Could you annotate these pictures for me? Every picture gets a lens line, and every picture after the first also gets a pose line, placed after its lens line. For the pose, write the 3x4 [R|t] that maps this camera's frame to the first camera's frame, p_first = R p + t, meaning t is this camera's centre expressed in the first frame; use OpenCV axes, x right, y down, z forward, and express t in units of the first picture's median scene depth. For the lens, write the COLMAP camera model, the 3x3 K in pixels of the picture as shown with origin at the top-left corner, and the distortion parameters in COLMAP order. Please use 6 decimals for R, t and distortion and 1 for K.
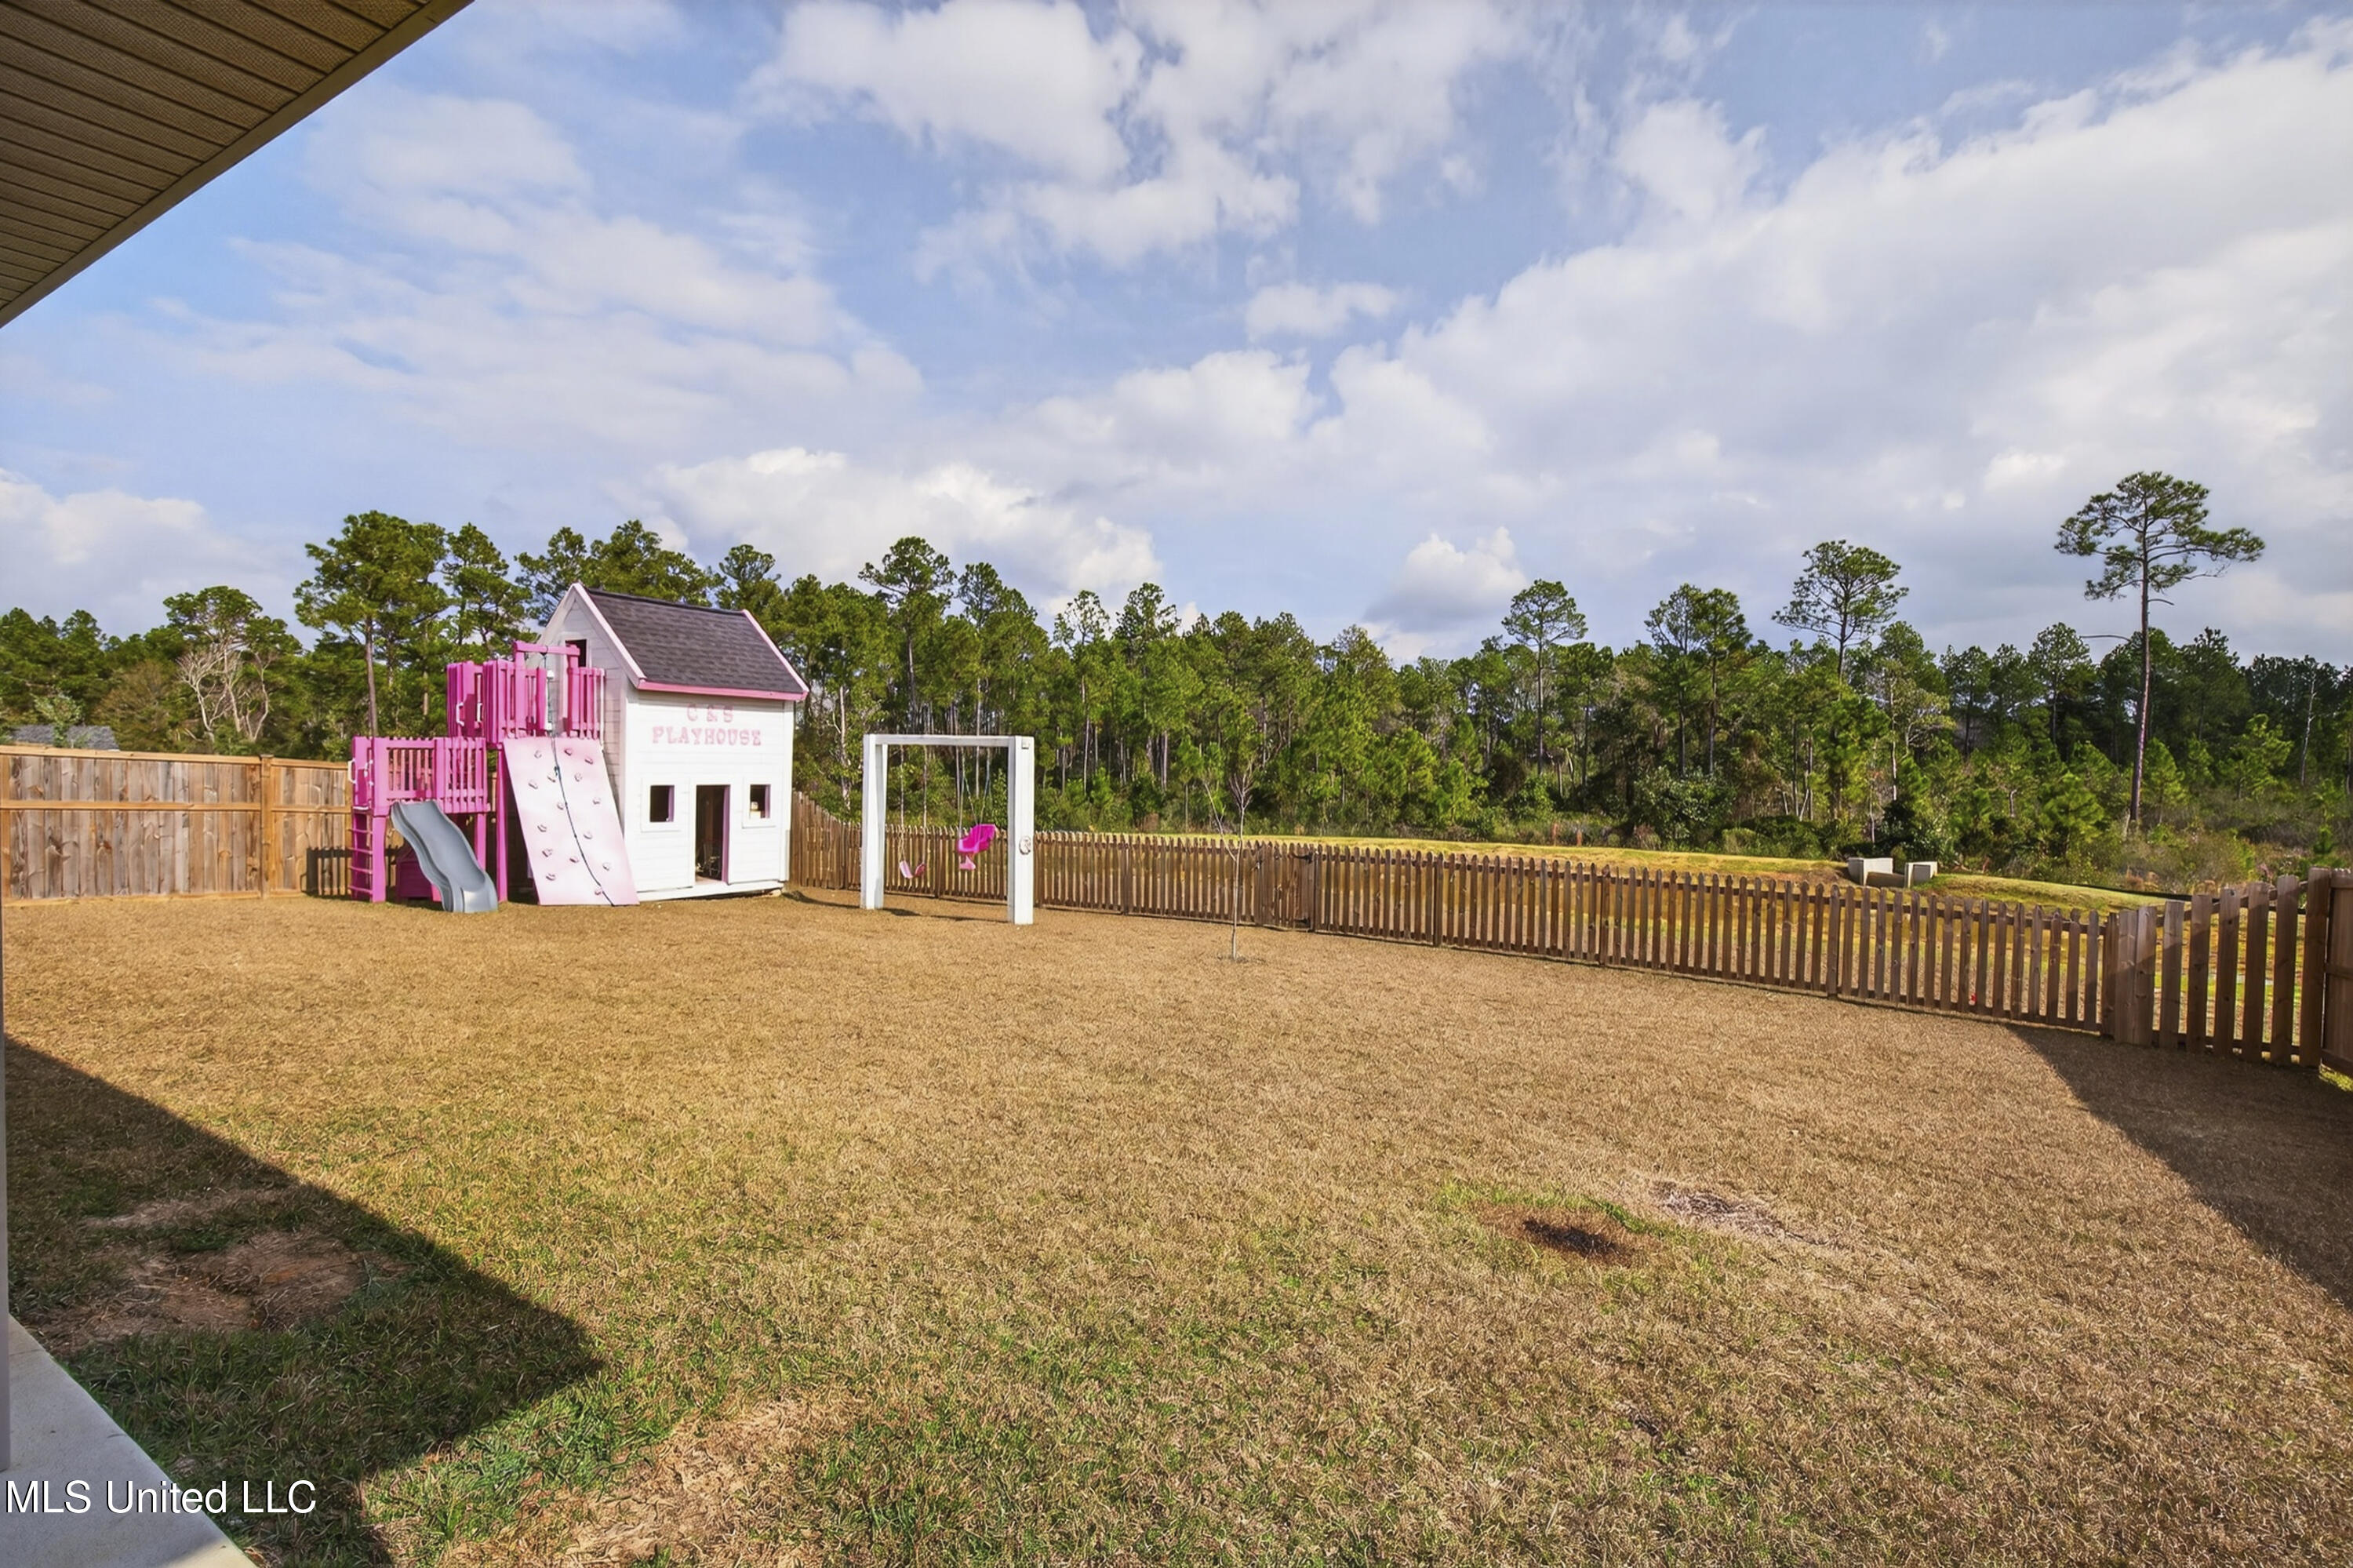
lens RADIAL K [[1059.4, 0, 1205.0], [0, 1059.4, 769.3], [0, 0, 1]] dist [-0.001276, -0.000017]
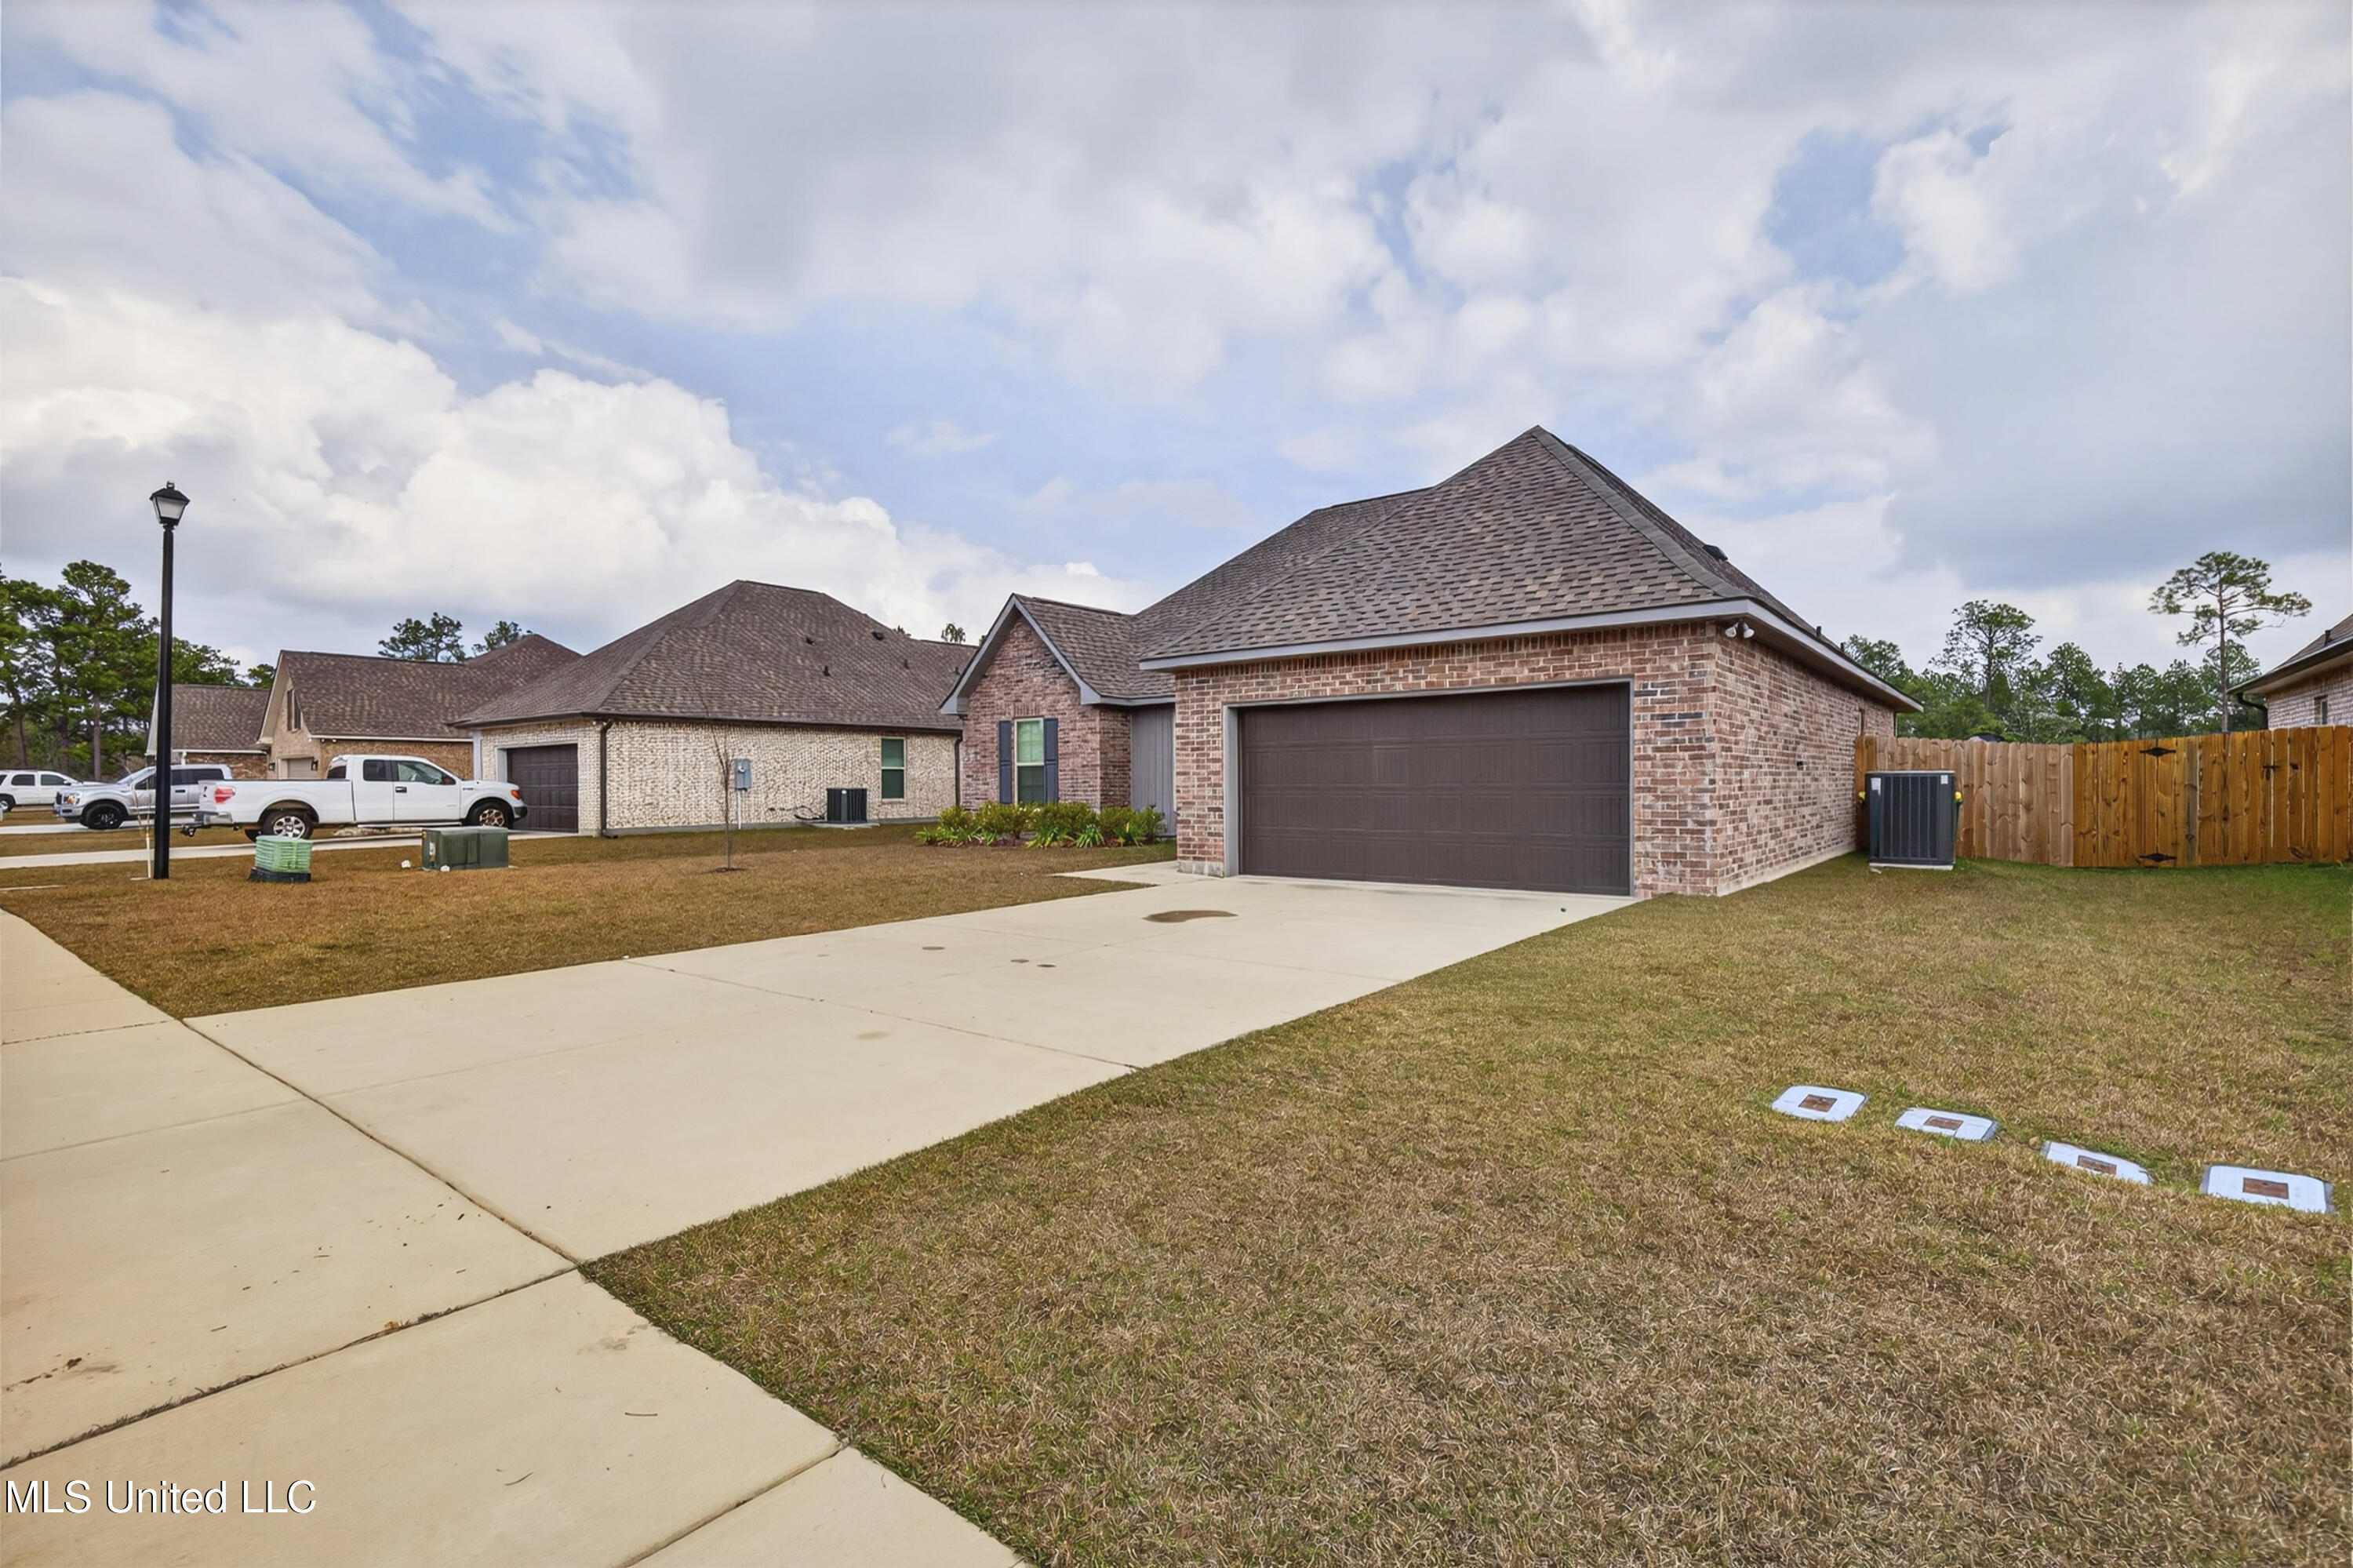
lens RADIAL K [[1059.4, 0, 1190.2], [0, 1059.4, 781.5], [0, 0, 1]] dist [-0.001276, -0.000017]
pose [[0.990778, -0.023745, -0.133398, -0.234242], [0.021152, 0.999559, -0.020818, 0.012708], [0.133834, 0.017804, 0.990844, -0.496971]]
